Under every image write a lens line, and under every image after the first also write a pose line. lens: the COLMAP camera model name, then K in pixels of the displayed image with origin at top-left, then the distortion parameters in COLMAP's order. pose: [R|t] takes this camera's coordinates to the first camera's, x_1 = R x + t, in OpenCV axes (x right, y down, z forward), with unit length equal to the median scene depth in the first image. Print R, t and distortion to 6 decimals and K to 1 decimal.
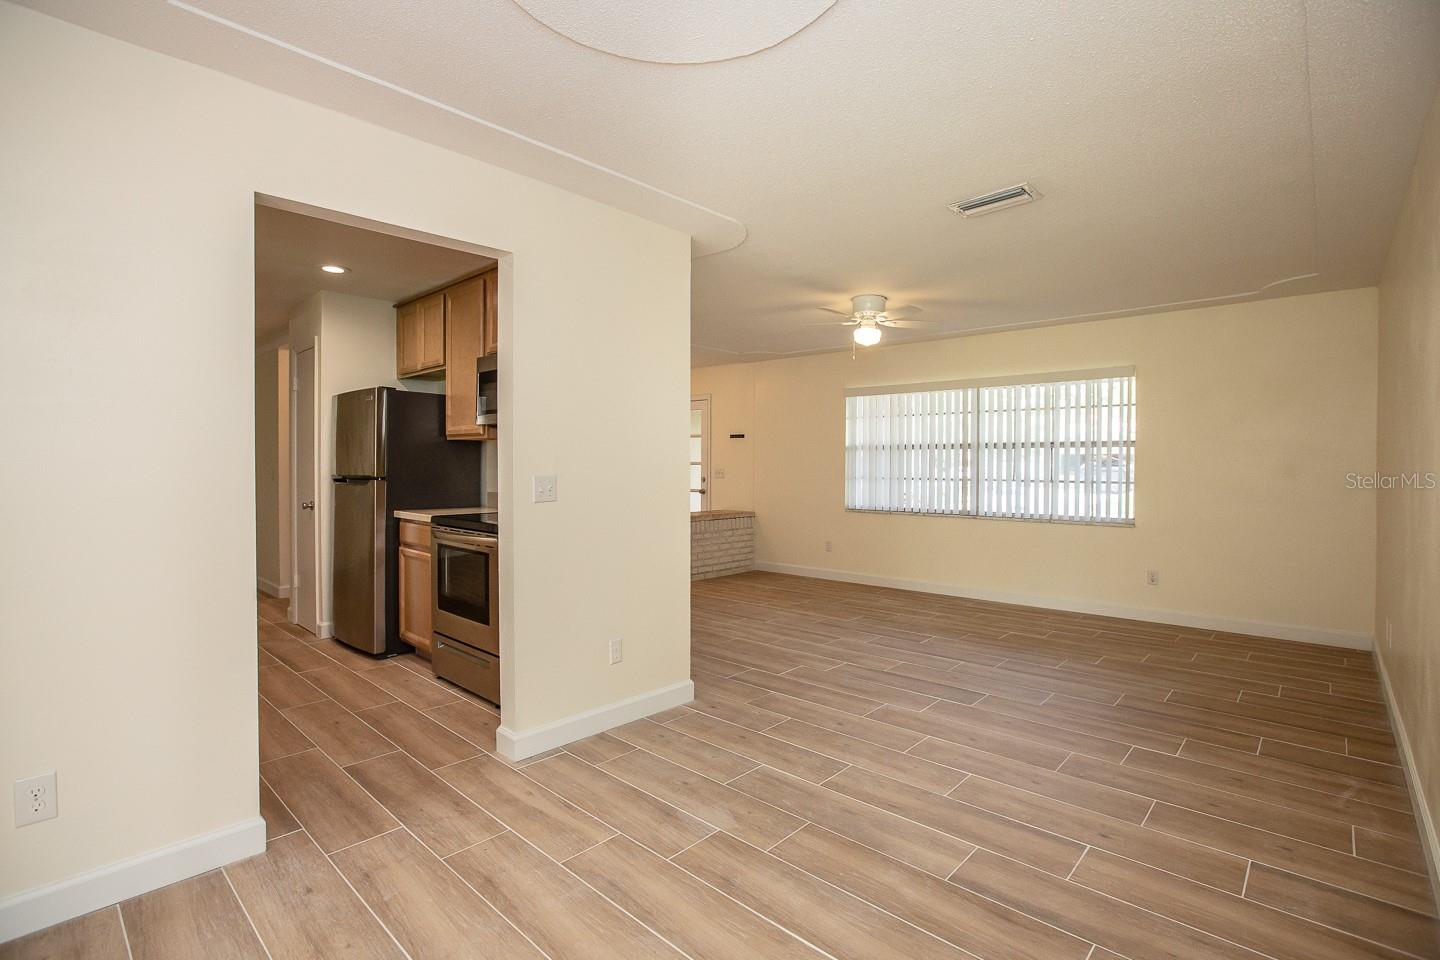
lens RADIAL K [[662.4, 0, 727.4], [0, 662.4, 477.3], [0, 0, 1]] dist [-0.005207, 0.001578]
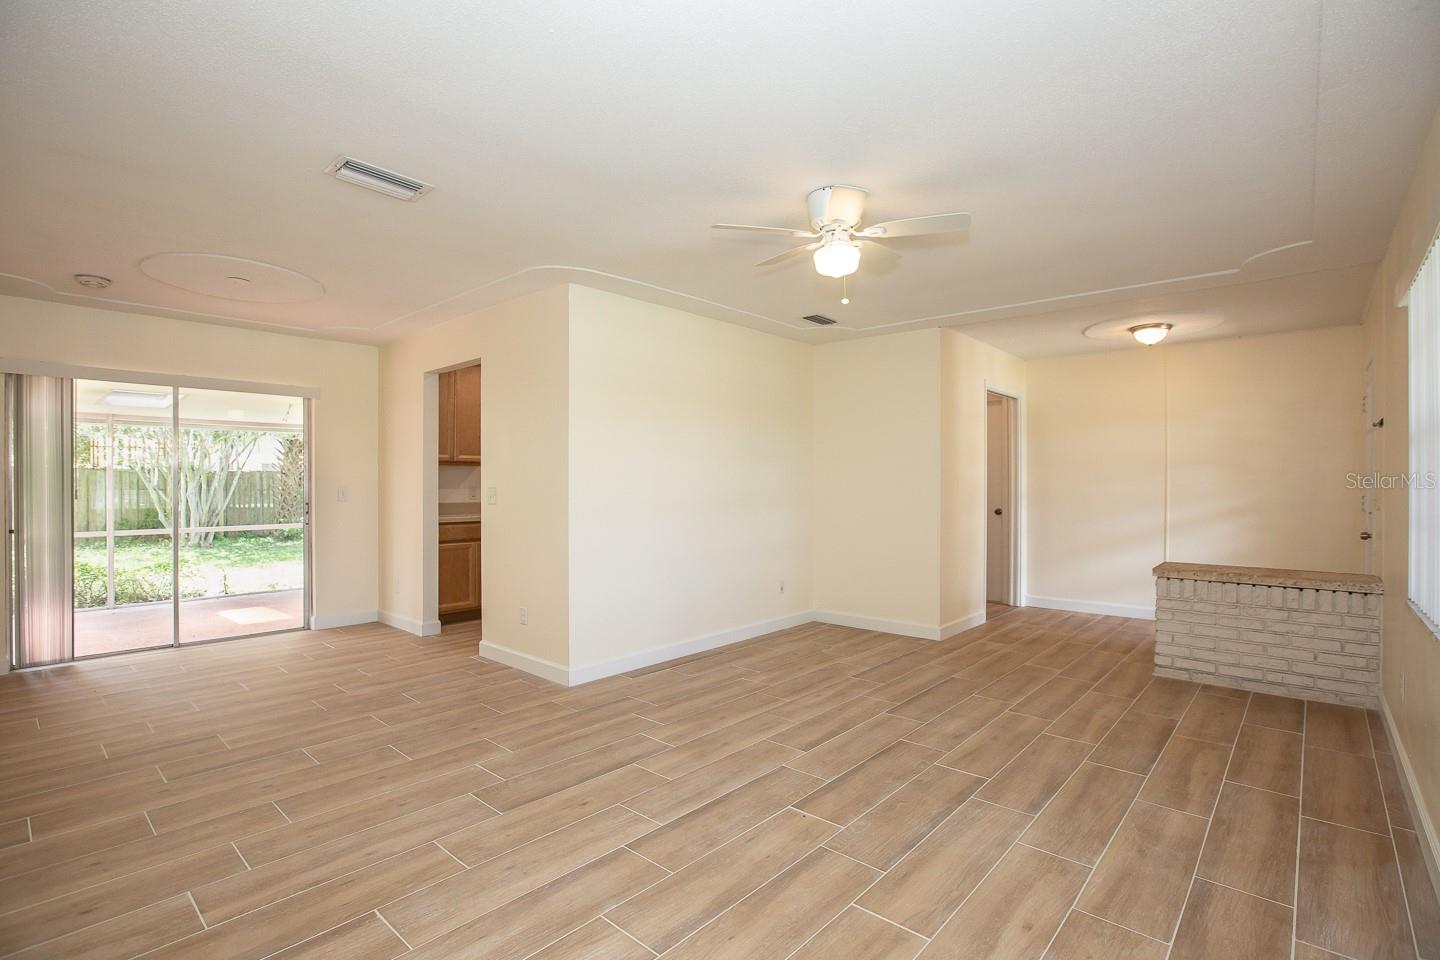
lens RADIAL K [[662.4, 0, 727.7], [0, 662.4, 486.1], [0, 0, 1]] dist [-0.005207, 0.001578]
pose [[0.008962, -0.004498, -0.999950, 1.128005], [-0.011149, 0.999927, -0.004598, -0.016308], [0.999898, 0.011189, 0.008911, 1.267181]]
